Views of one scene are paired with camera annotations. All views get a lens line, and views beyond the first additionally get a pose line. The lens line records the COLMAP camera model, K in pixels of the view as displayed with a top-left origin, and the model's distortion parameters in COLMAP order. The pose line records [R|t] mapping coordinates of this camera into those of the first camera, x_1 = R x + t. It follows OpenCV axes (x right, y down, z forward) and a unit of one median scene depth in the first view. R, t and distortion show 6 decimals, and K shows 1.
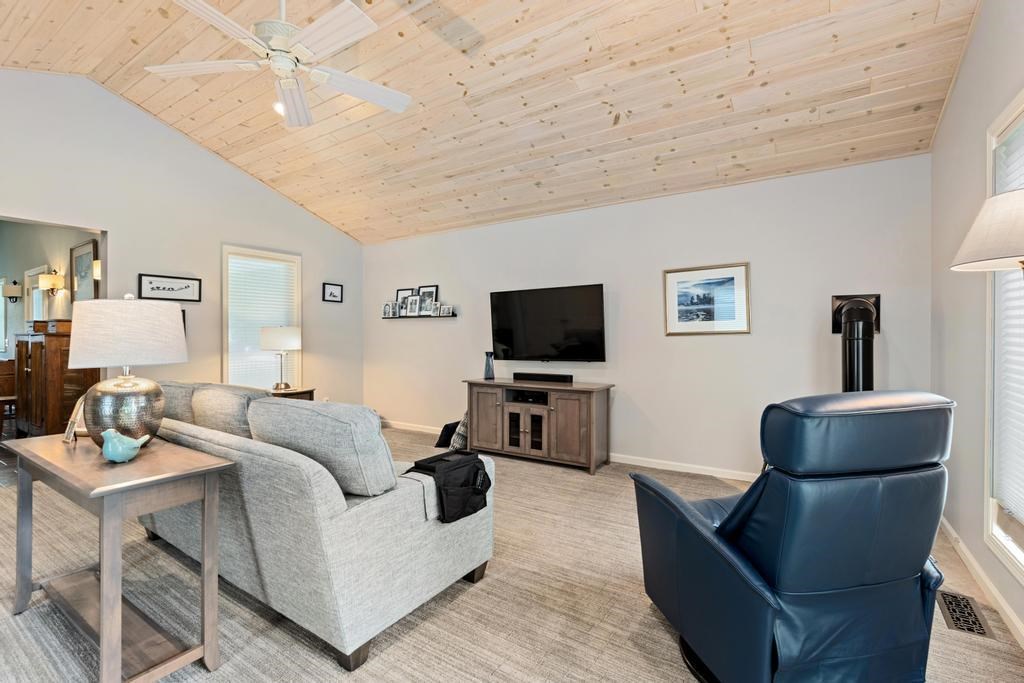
lens RADIAL K [[456.2, 0, 509.5], [0, 456.2, 334.3], [0, 0, 1]] dist [-0.000564, 0.000180]
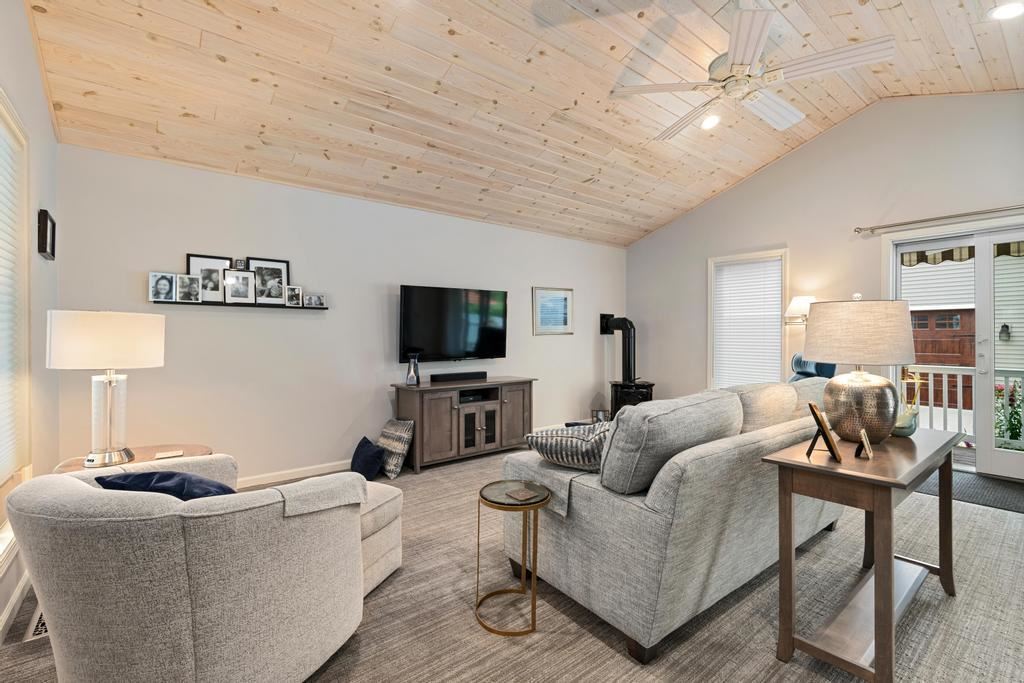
lens RADIAL K [[456.2, 0, 508.6], [0, 456.2, 339.7], [0, 0, 1]] dist [-0.000564, 0.000180]
pose [[0.318295, -0.004466, 0.947981, -0.891612], [-0.001731, 0.999984, 0.005292, 0.007041], [-0.947990, -0.003326, 0.318282, 0.601589]]
